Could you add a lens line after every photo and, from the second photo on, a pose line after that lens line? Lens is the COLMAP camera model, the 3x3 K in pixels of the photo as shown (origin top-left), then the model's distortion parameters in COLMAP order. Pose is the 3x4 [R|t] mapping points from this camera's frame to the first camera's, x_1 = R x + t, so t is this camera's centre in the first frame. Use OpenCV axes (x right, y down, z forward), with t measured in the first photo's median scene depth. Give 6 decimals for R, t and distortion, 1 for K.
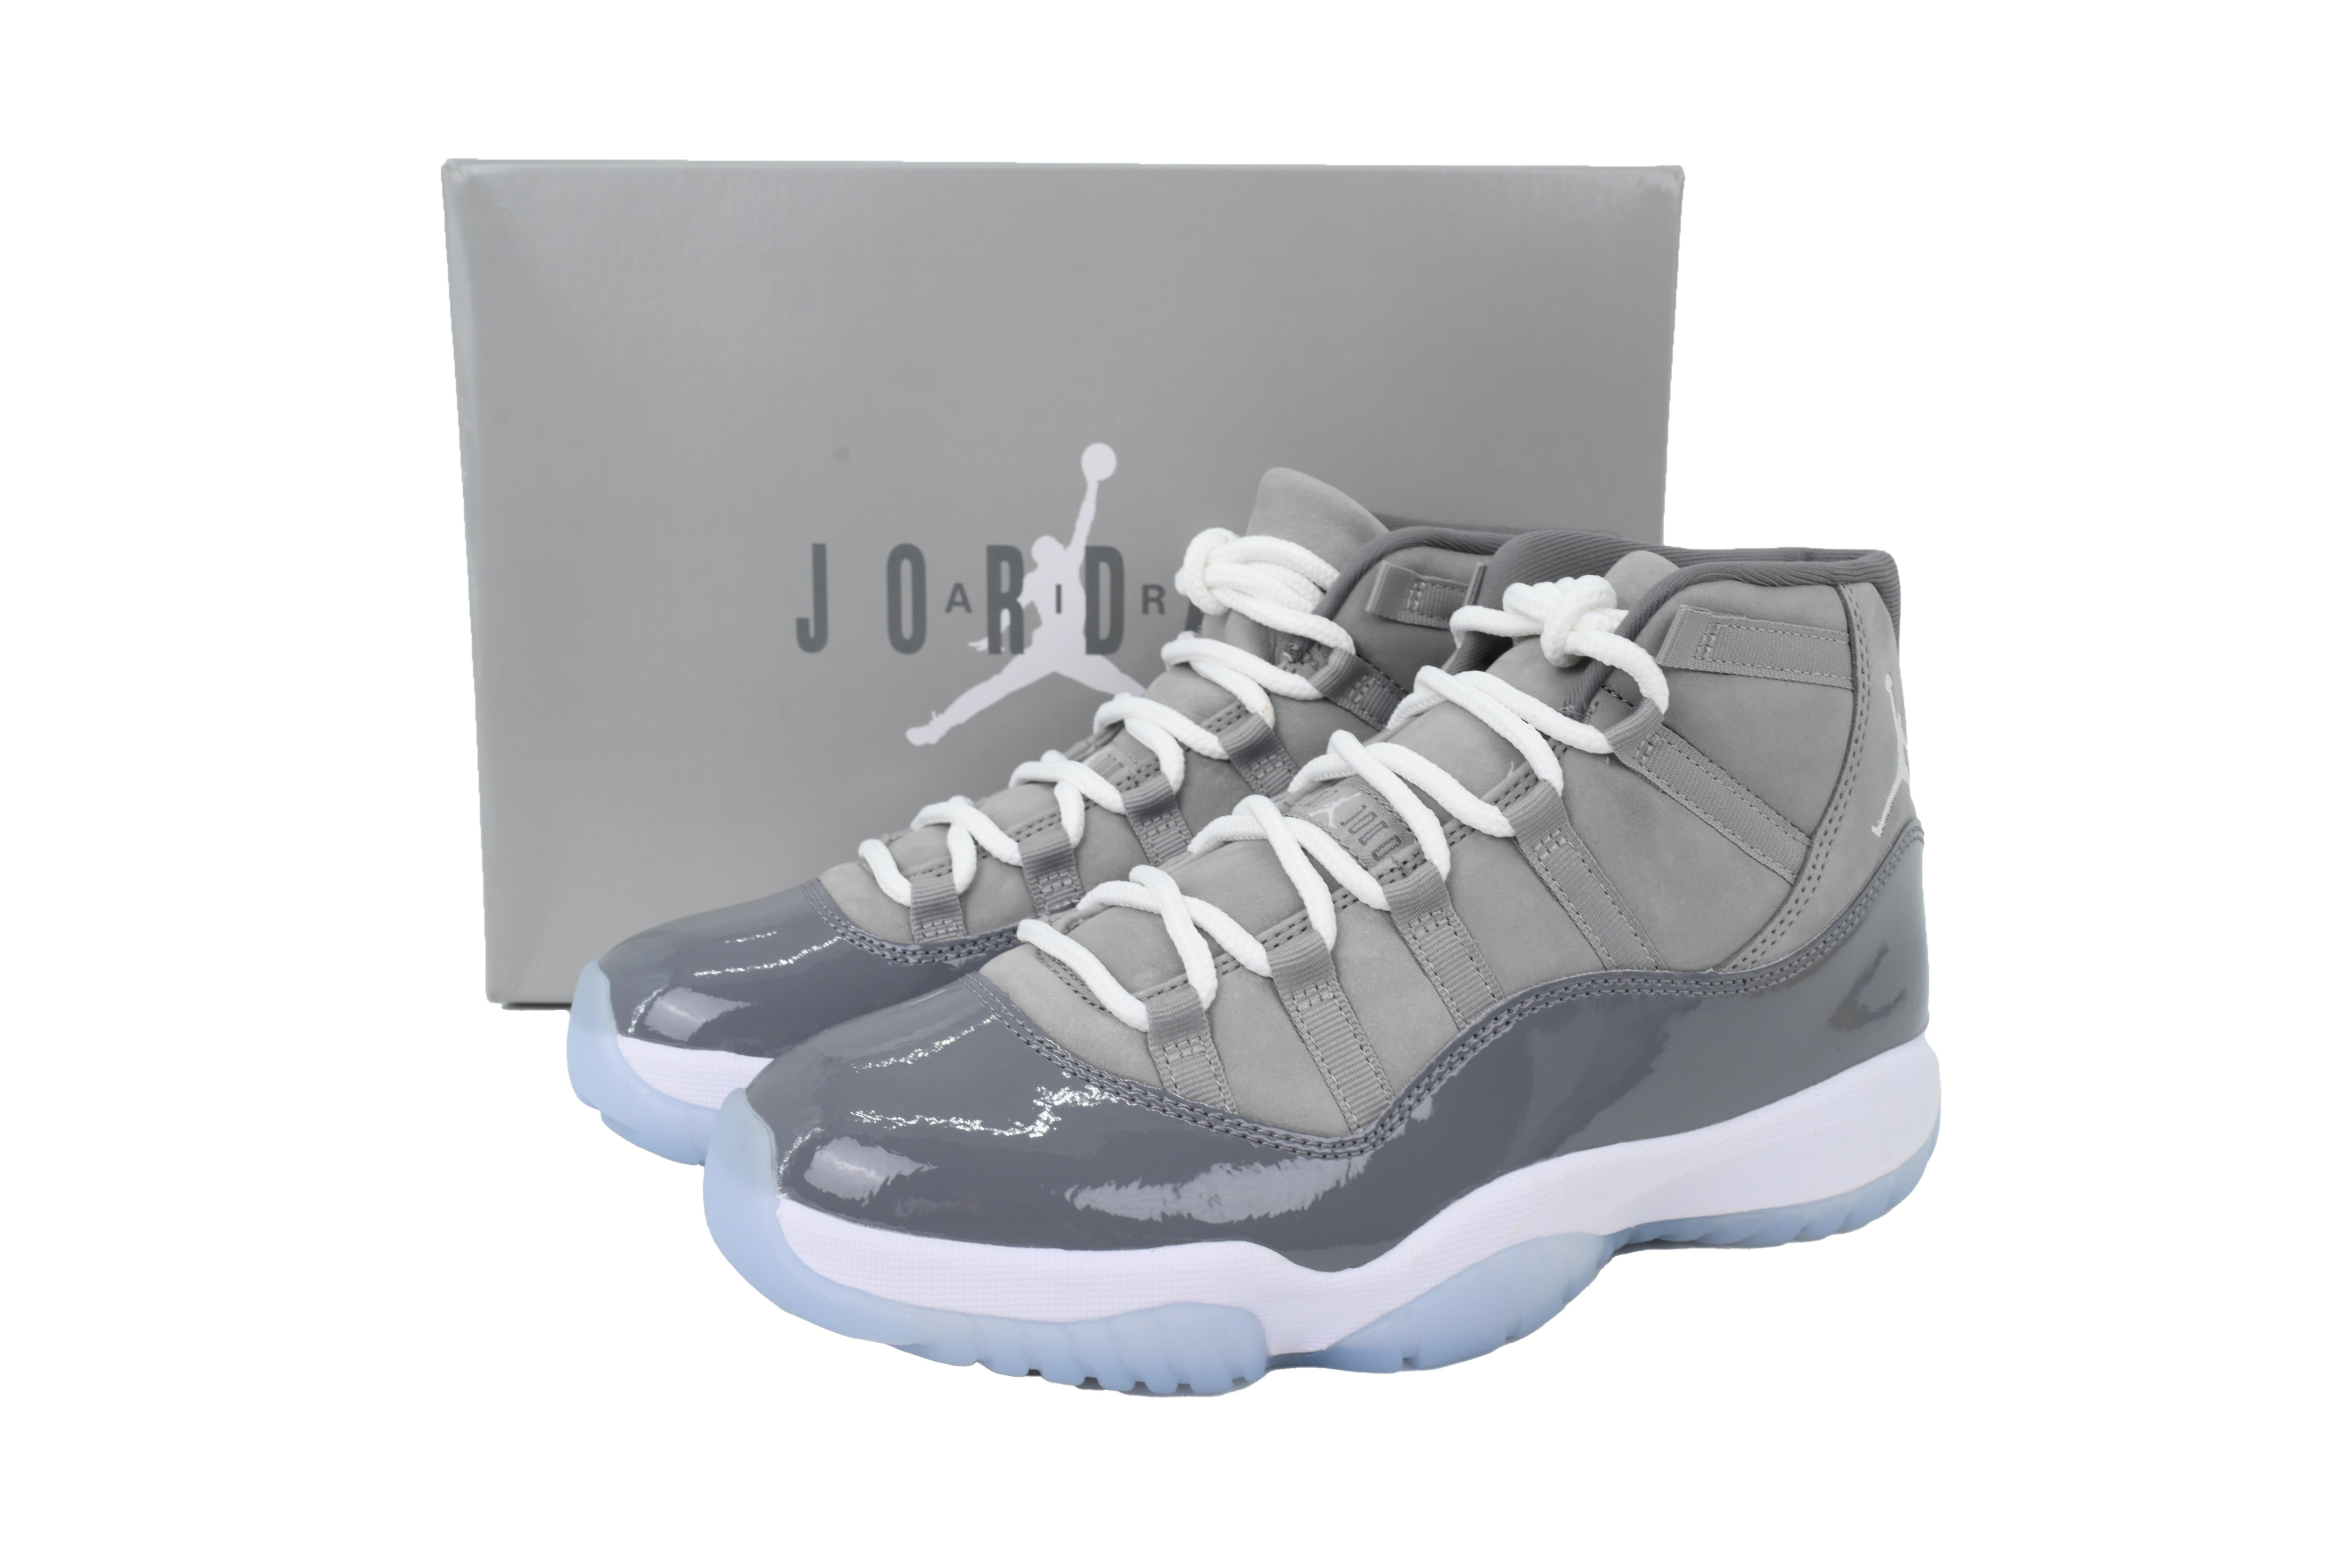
lens RADIAL K [[1858.4, 0, 1176.0], [0, 1858.4, 784.0], [0, 0, 1]] dist [-0.039936, -0.000546]
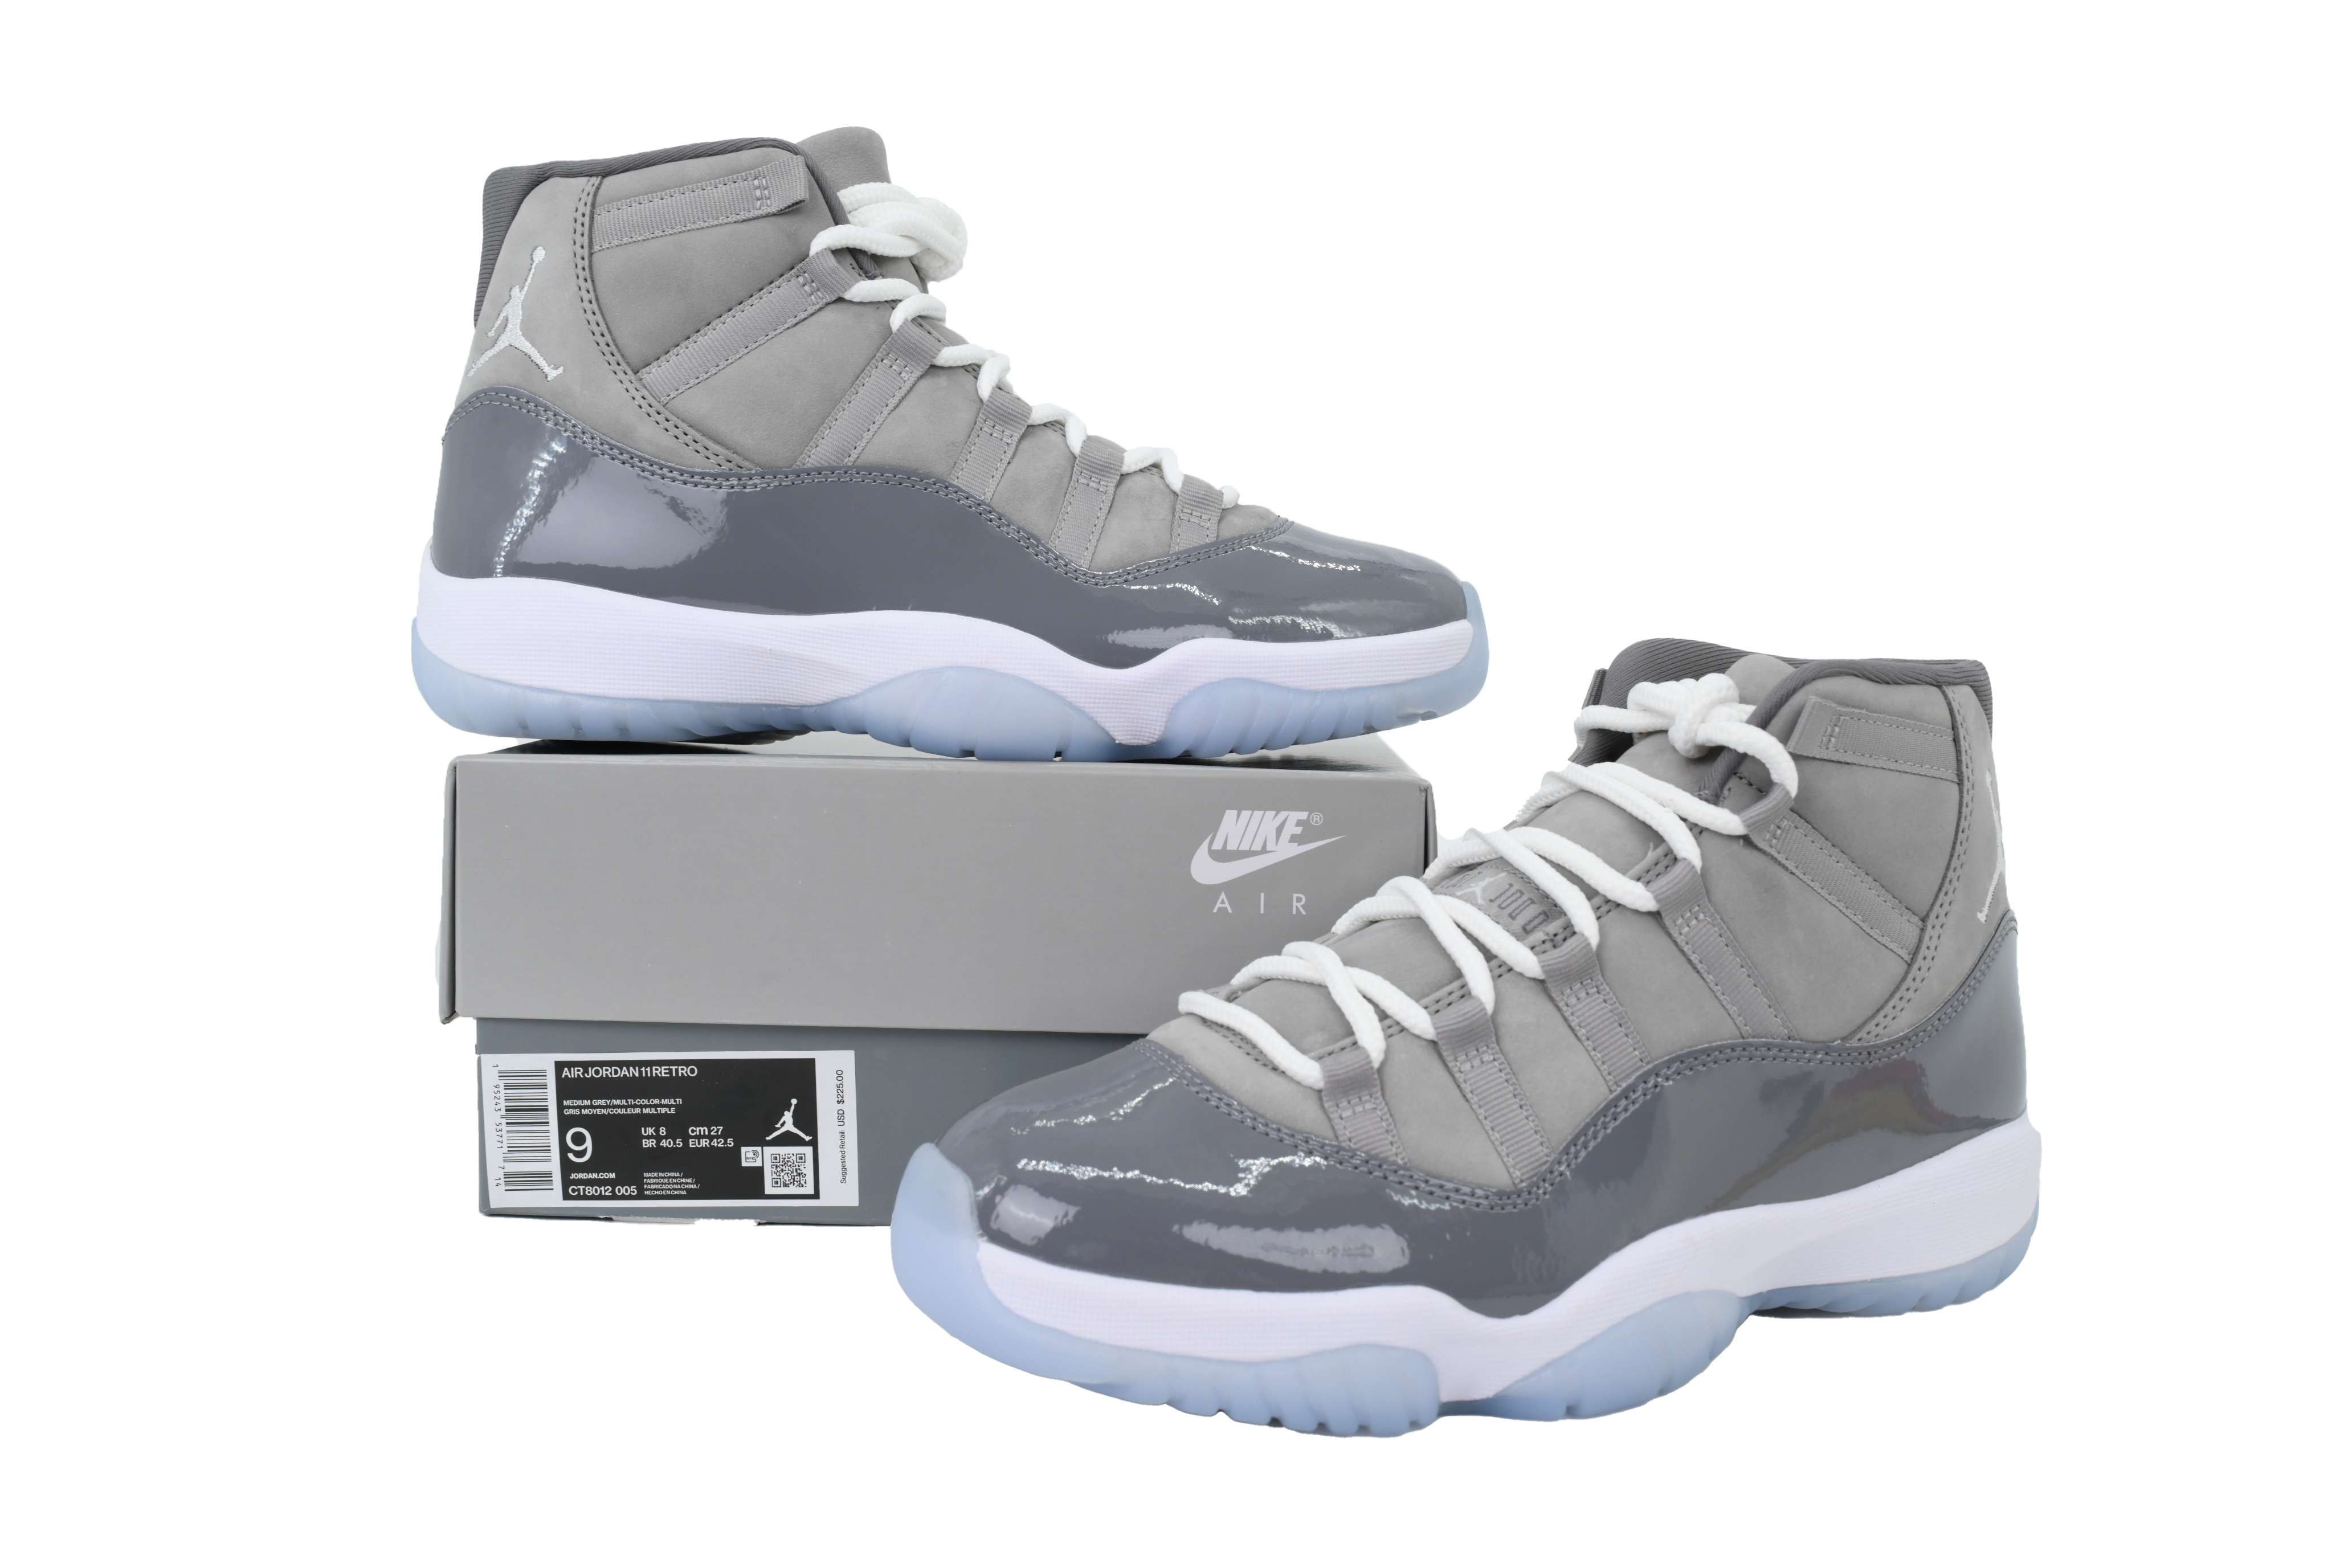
lens RADIAL K [[1858.4, 0, 1176.0], [0, 1858.4, 784.0], [0, 0, 1]] dist [-0.039936, -0.000546]
pose [[0.999895, 0.010100, 0.010420, -0.104506], [-0.009158, 0.996180, -0.086842, 0.049769], [-0.011257, 0.086738, 0.996168, -0.062206]]
